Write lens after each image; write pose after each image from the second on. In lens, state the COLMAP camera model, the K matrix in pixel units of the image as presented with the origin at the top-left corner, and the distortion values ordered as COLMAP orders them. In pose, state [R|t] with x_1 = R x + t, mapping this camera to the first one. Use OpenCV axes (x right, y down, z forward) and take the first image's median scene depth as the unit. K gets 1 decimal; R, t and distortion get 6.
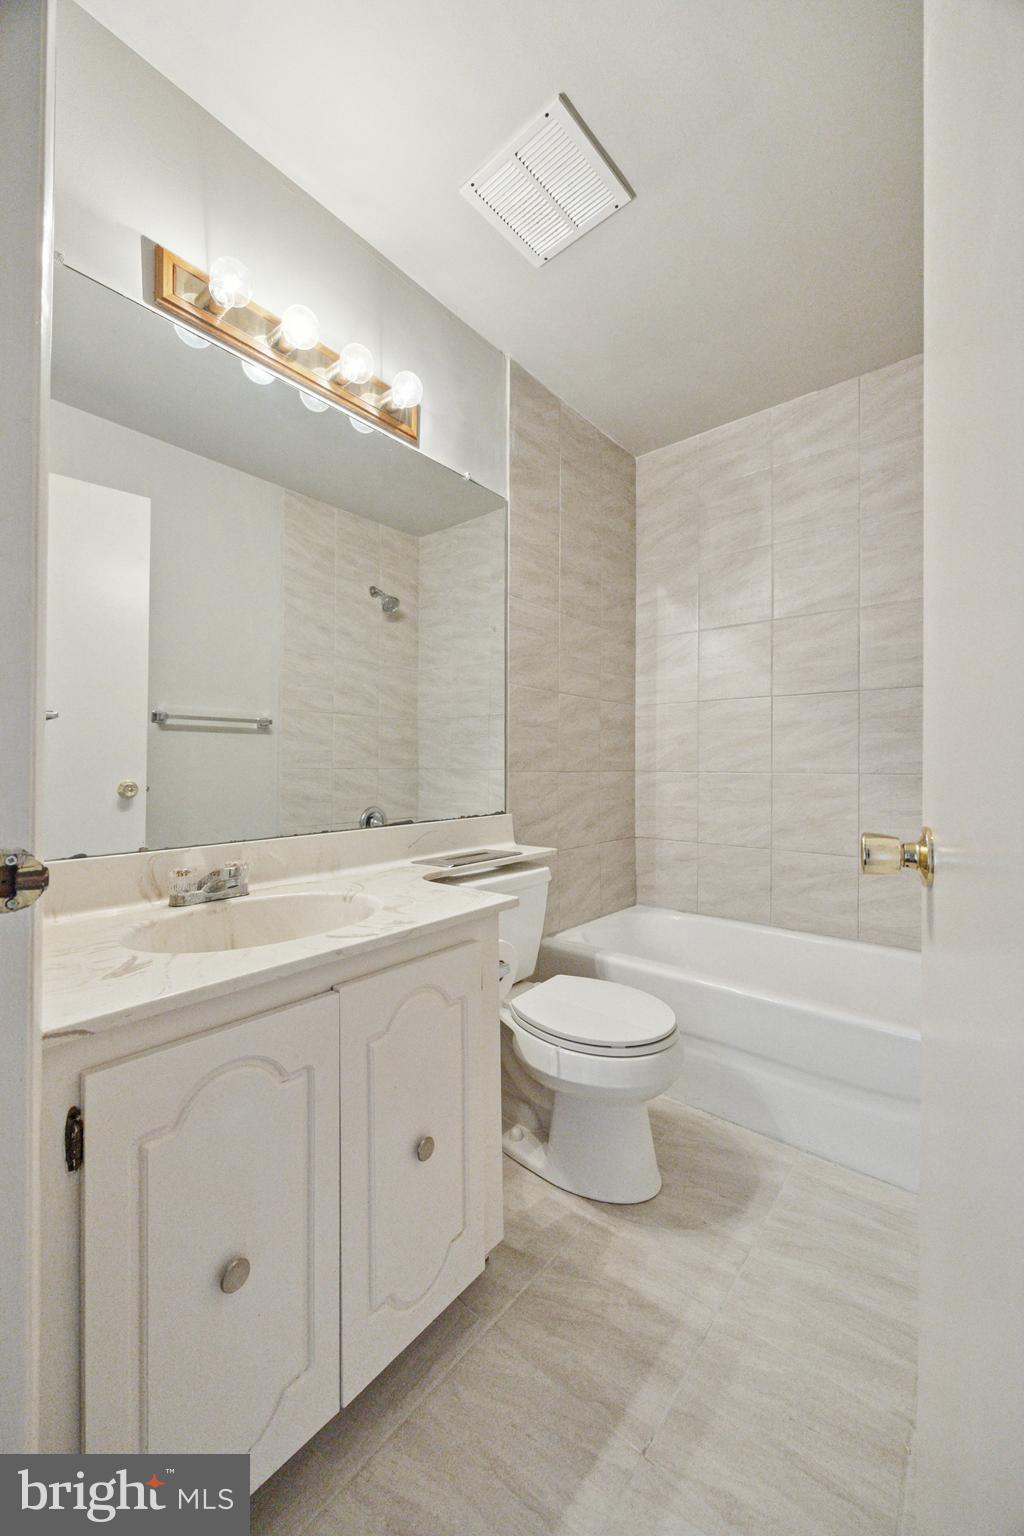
lens RADIAL K [[584.5, 0, 512.0], [0, 584.5, 768.0], [0, 0, 1]] dist [-0.003662, -0.000272]
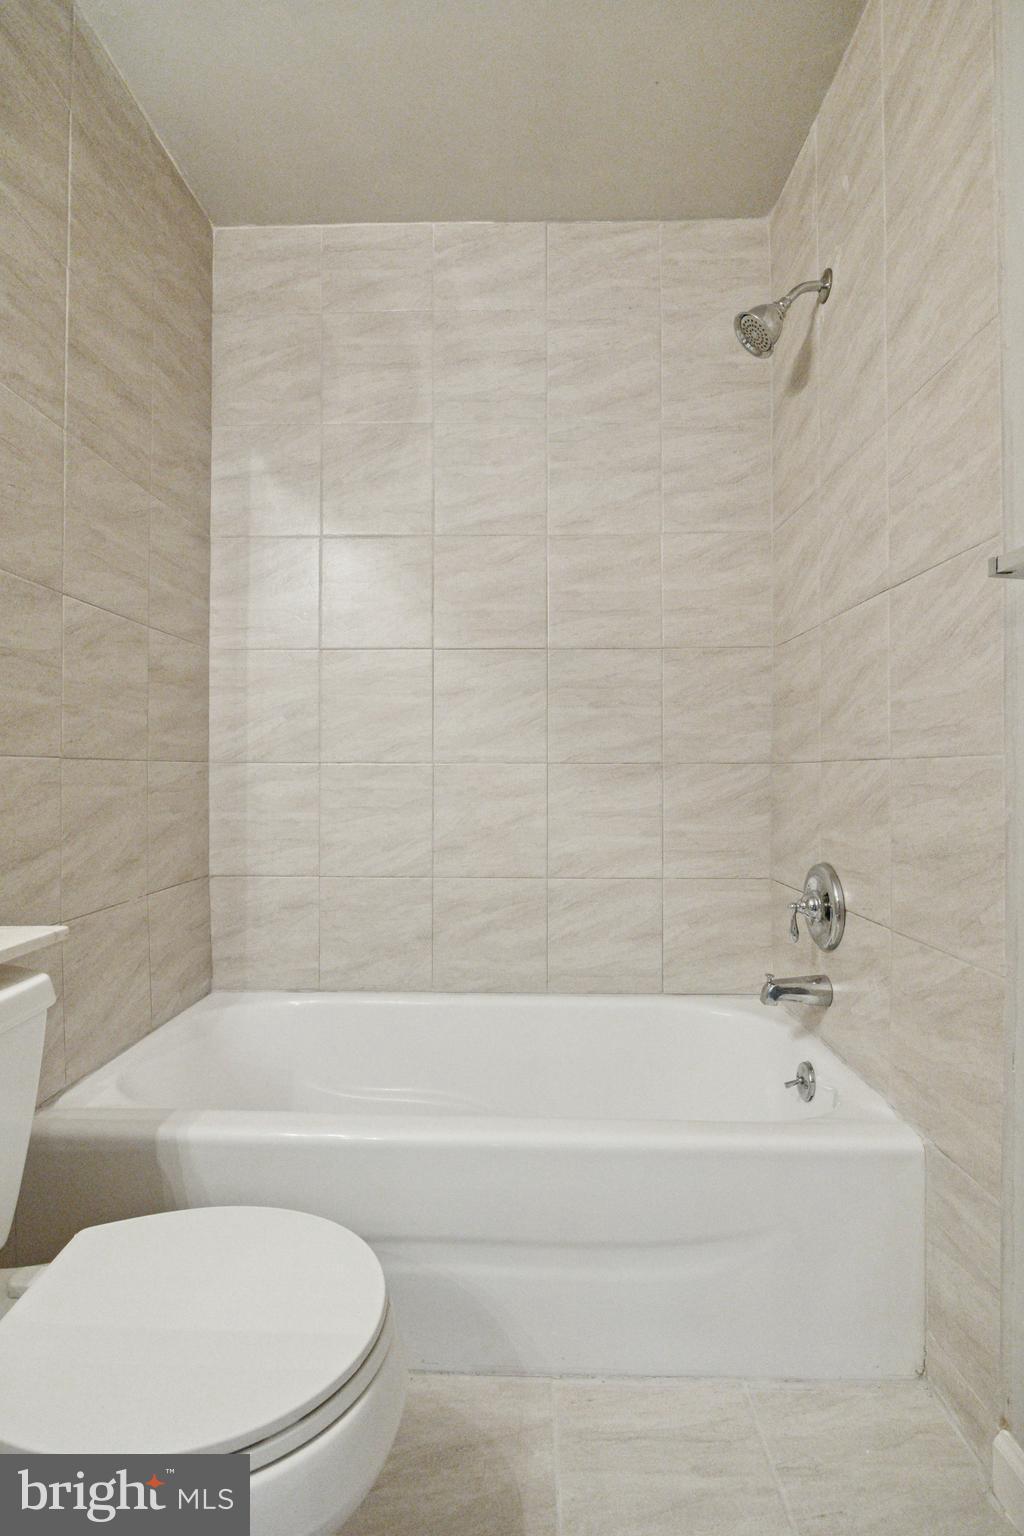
lens RADIAL K [[716.5, 0, 512.0], [0, 716.5, 768.0], [0, 0, 1]] dist [-0.014325, 0.000511]
pose [[0.779795, 0.000453, 0.626034, 0.001346], [0.002455, 0.999990, -0.003782, 0.016255], [-0.626030, 0.004486, 0.779786, 0.283228]]
